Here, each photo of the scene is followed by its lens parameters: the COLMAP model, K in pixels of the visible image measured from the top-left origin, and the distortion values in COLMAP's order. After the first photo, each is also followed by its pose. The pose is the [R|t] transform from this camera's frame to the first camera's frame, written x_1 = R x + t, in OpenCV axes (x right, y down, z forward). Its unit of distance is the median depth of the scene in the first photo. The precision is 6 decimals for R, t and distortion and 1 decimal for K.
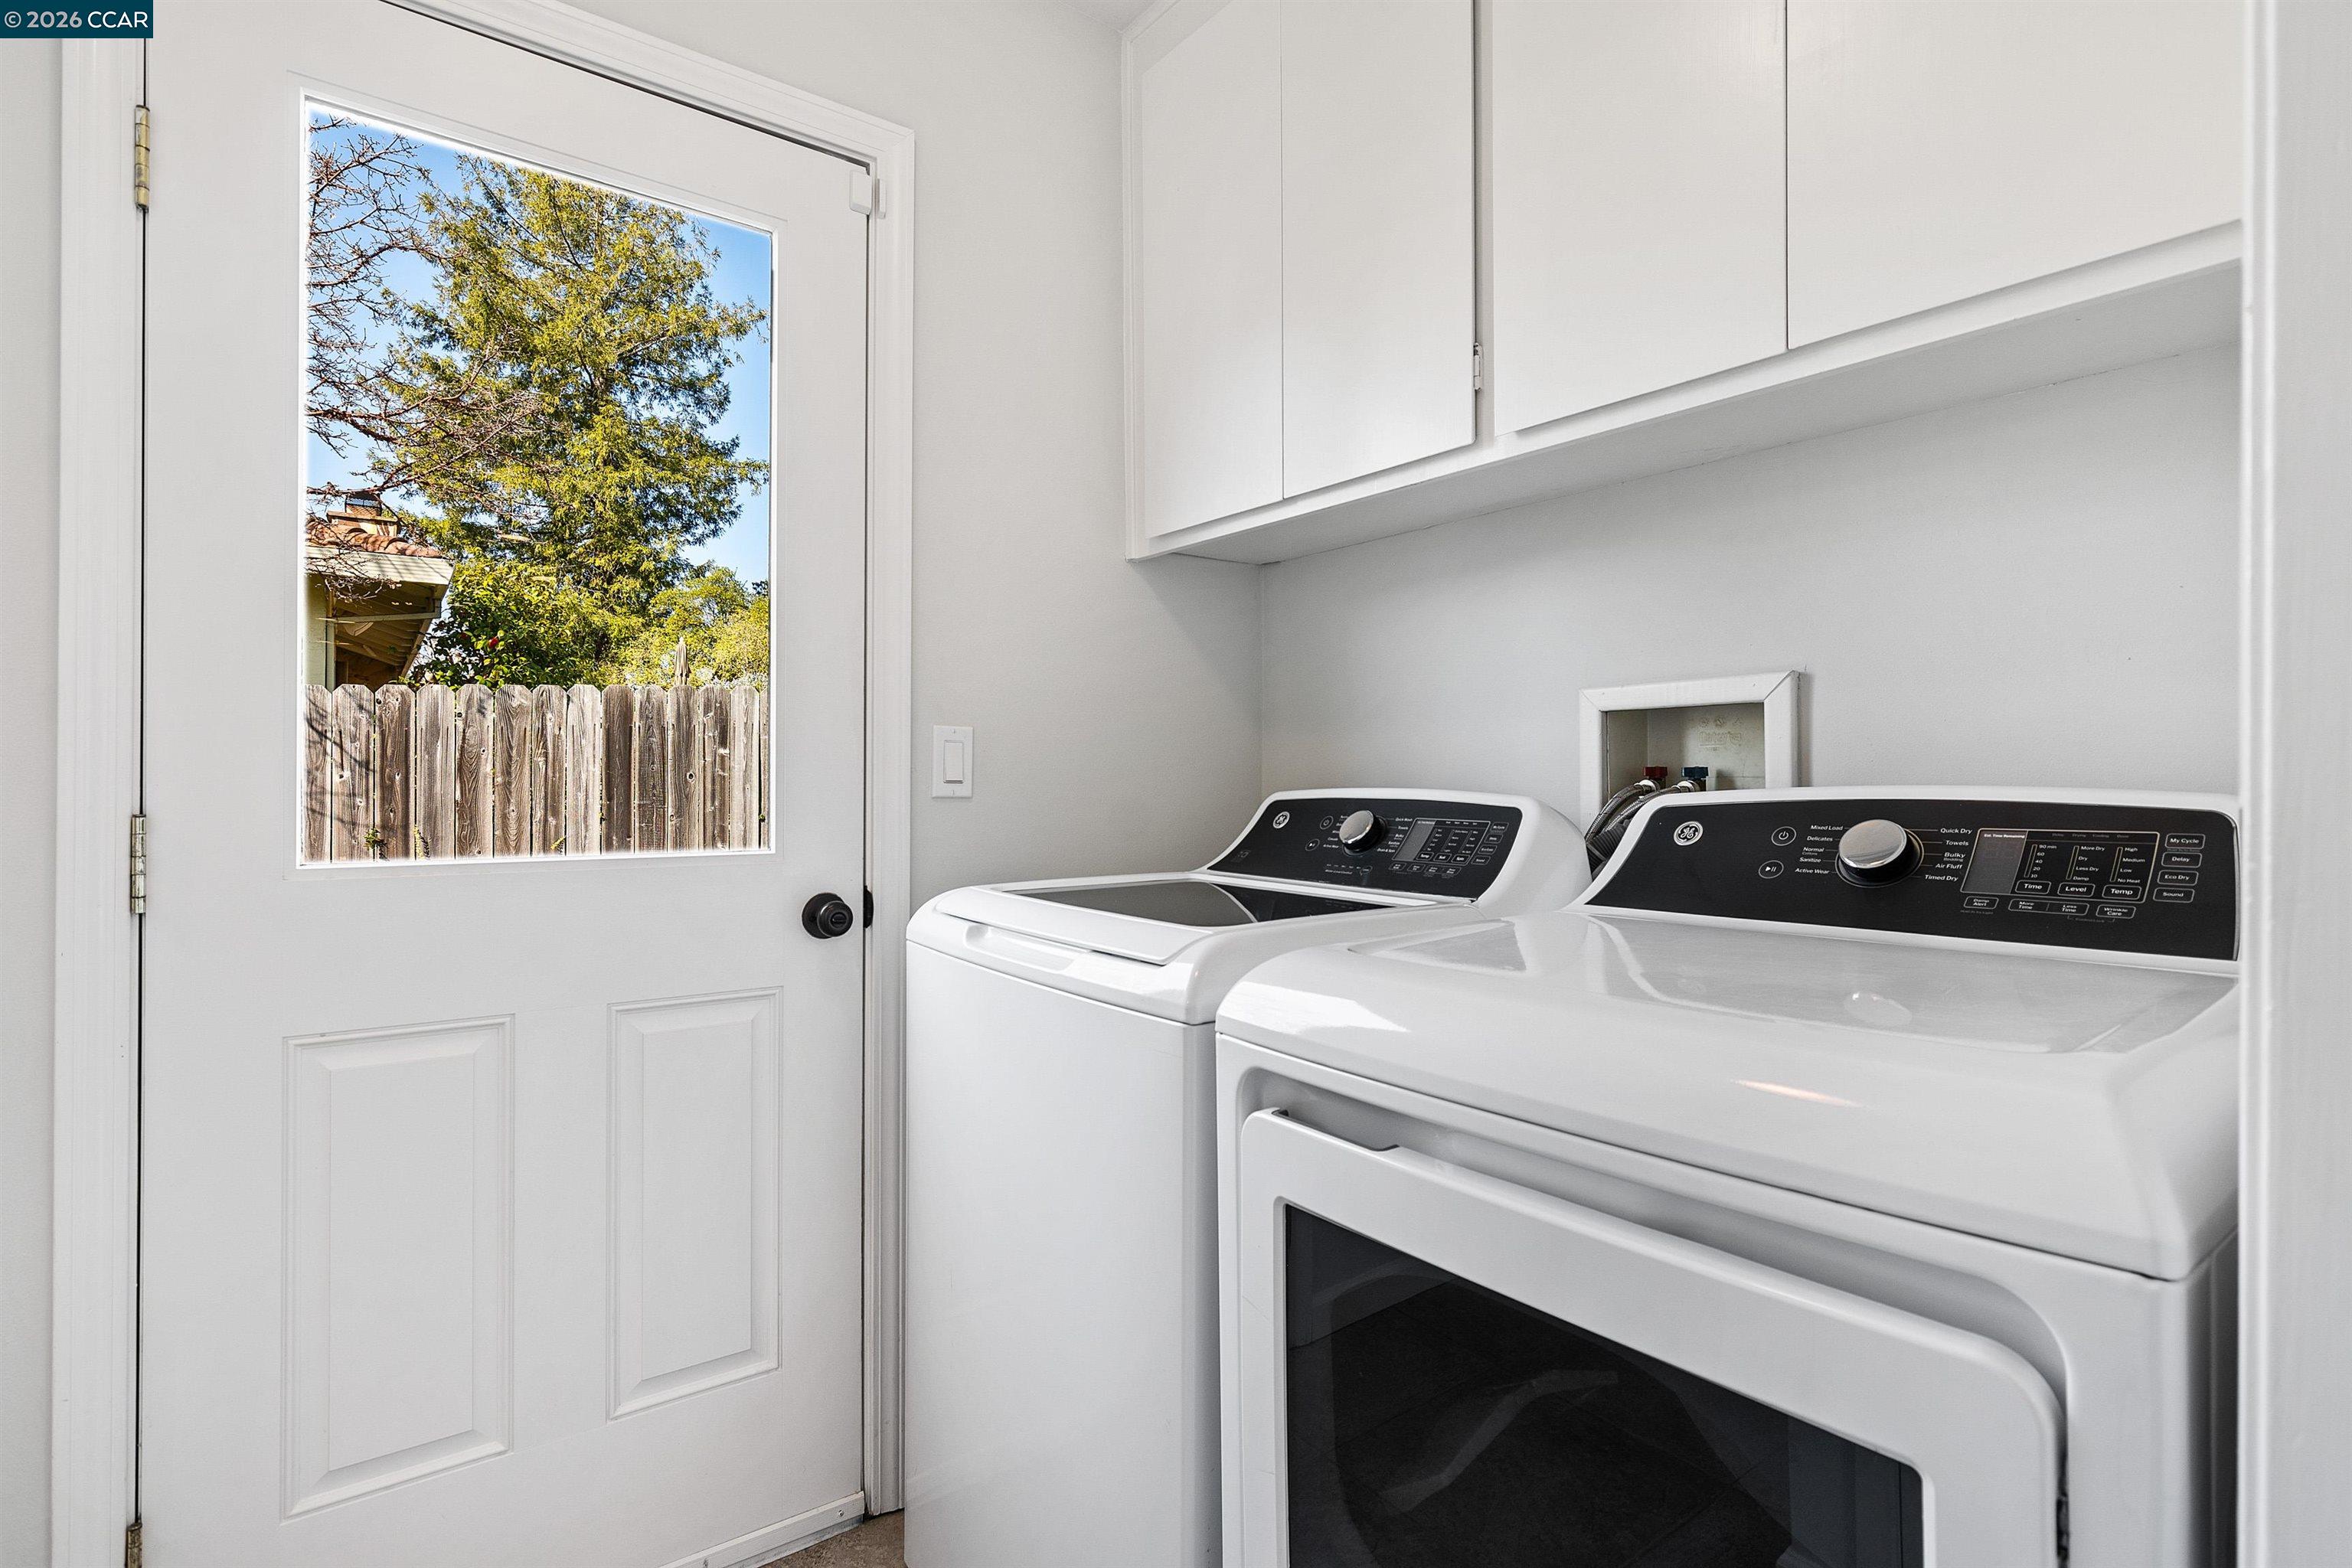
lens RADIAL K [[1146.7, 0, 1175.7], [0, 1146.7, 780.3], [0, 0, 1]] dist [-0.000149, 0.002766]
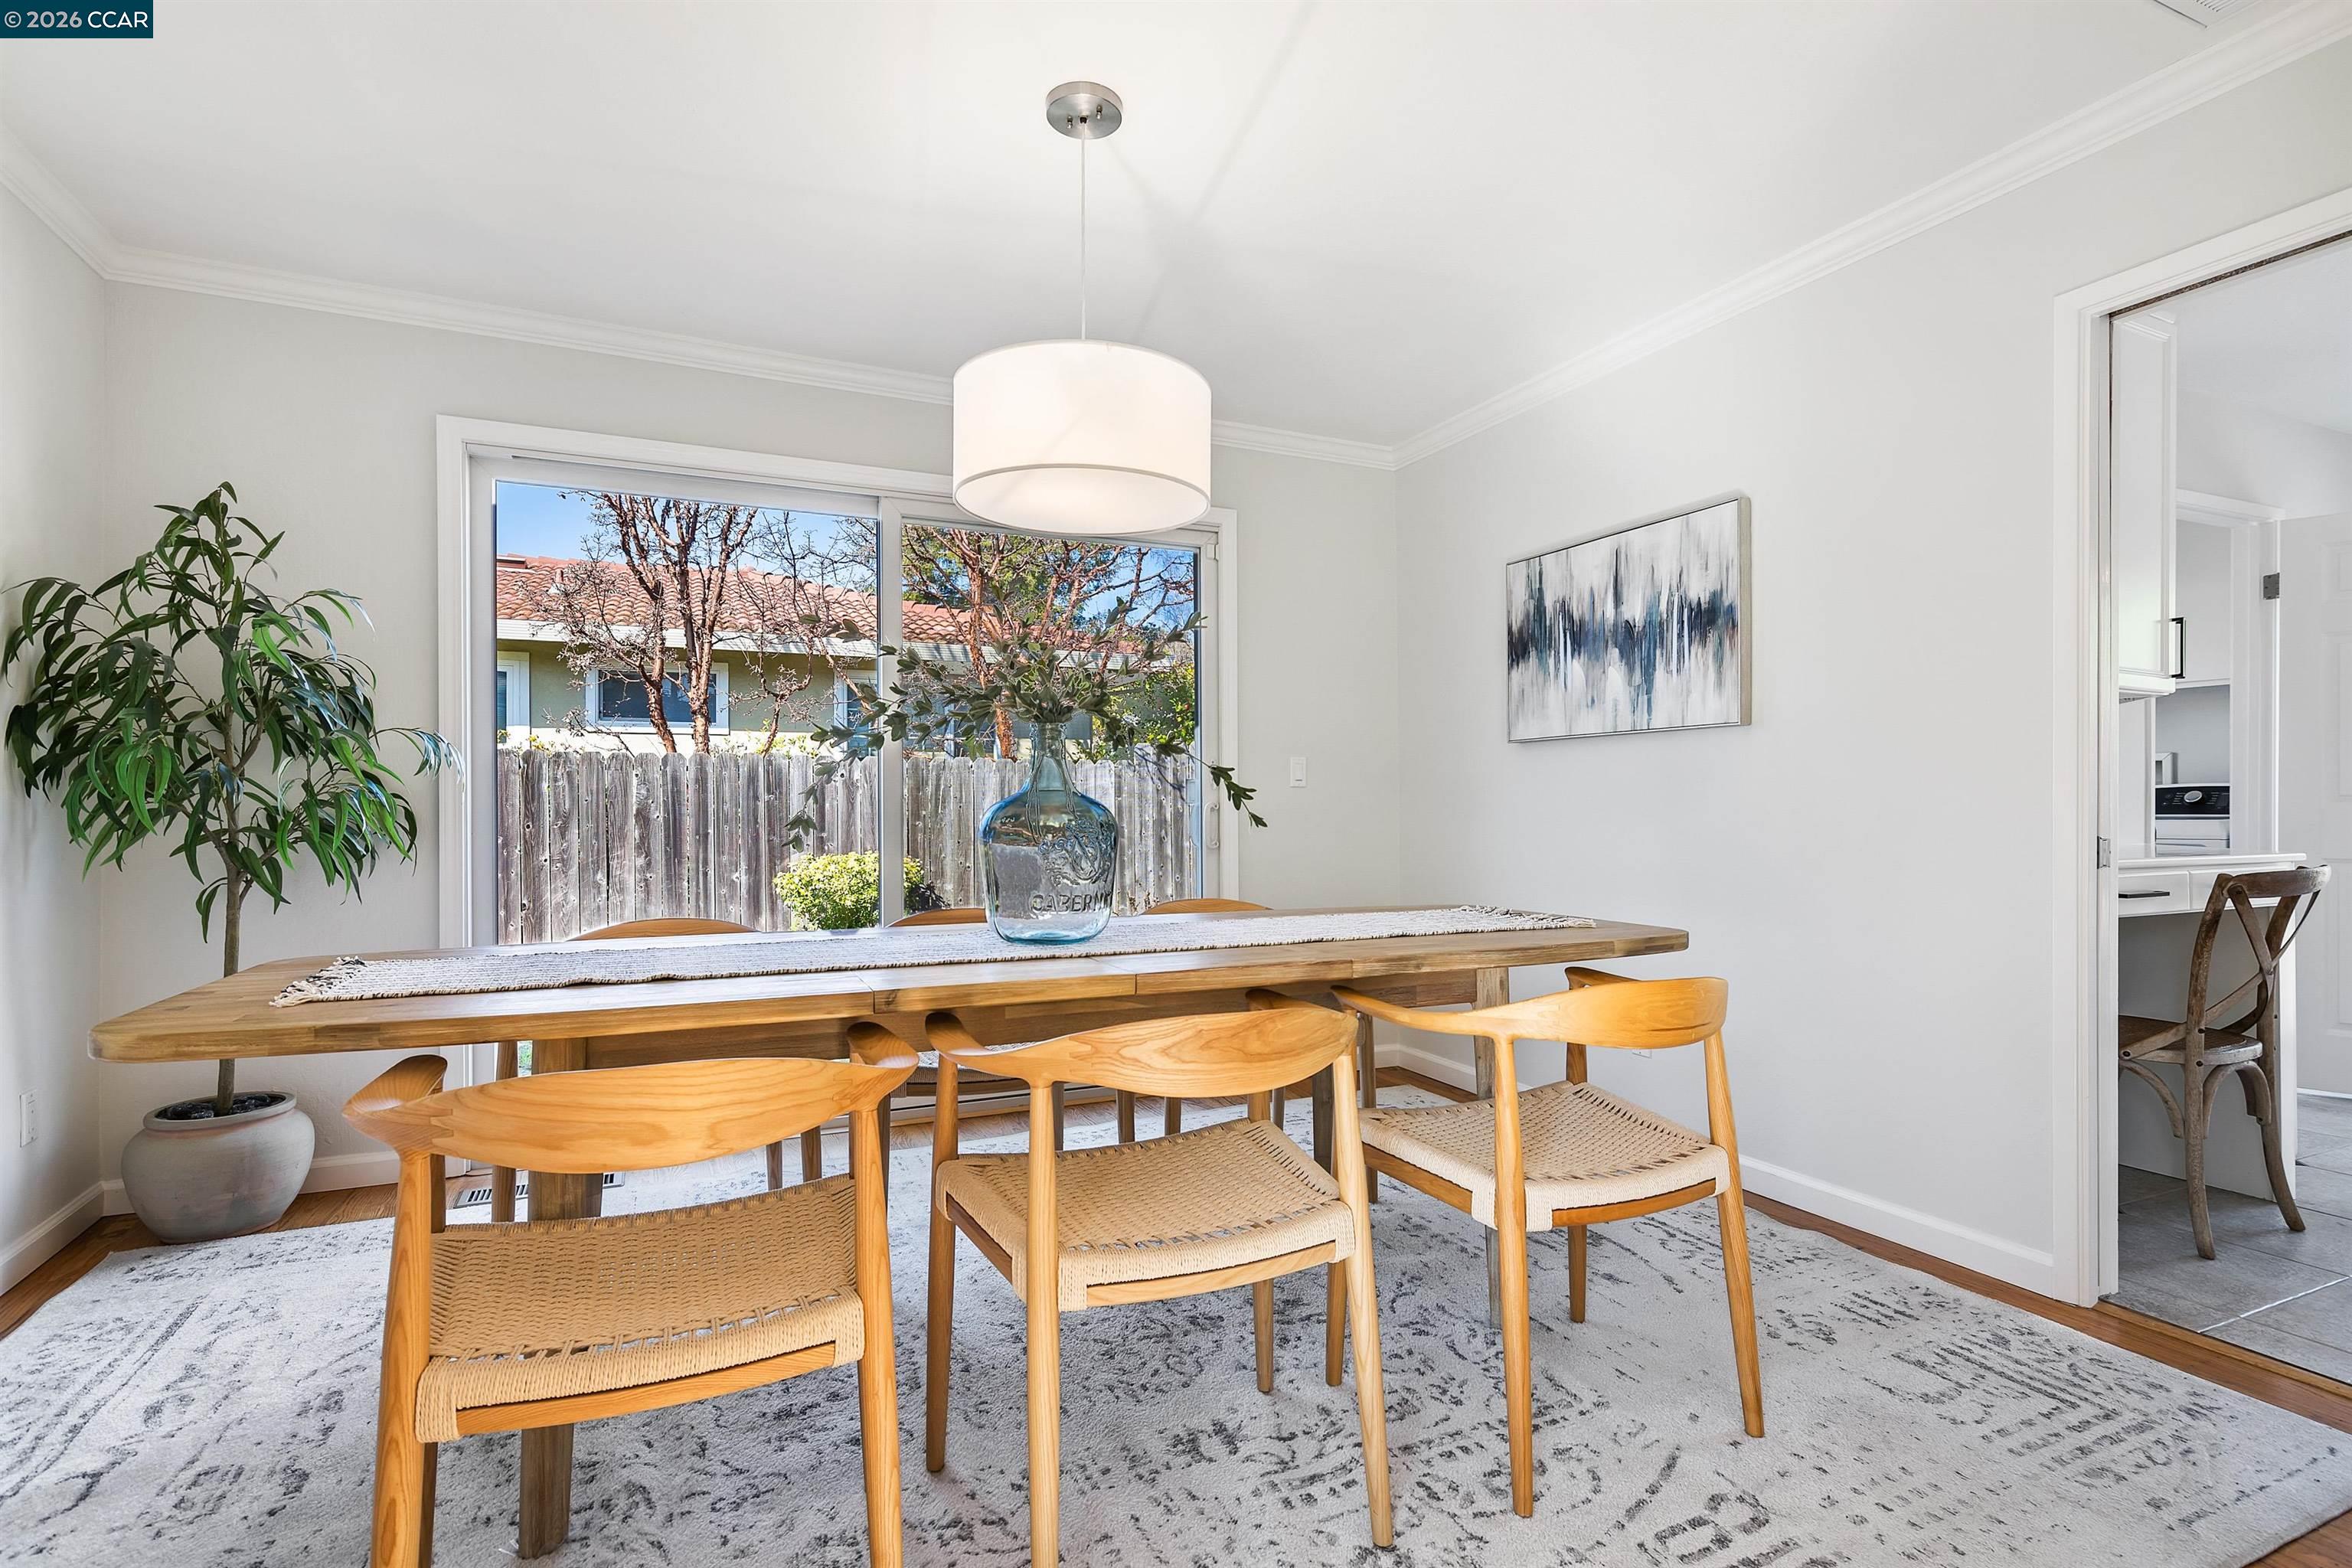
lens RADIAL K [[1146.7, 0, 1177.5], [0, 1146.7, 791.8], [0, 0, 1]] dist [-0.000149, 0.002766]
pose [[0.218012, -0.000183, 0.975946, -3.900739], [-0.001268, 0.999999, 0.000470, 0.035725], [-0.975945, -0.001340, 0.218012, 3.401479]]
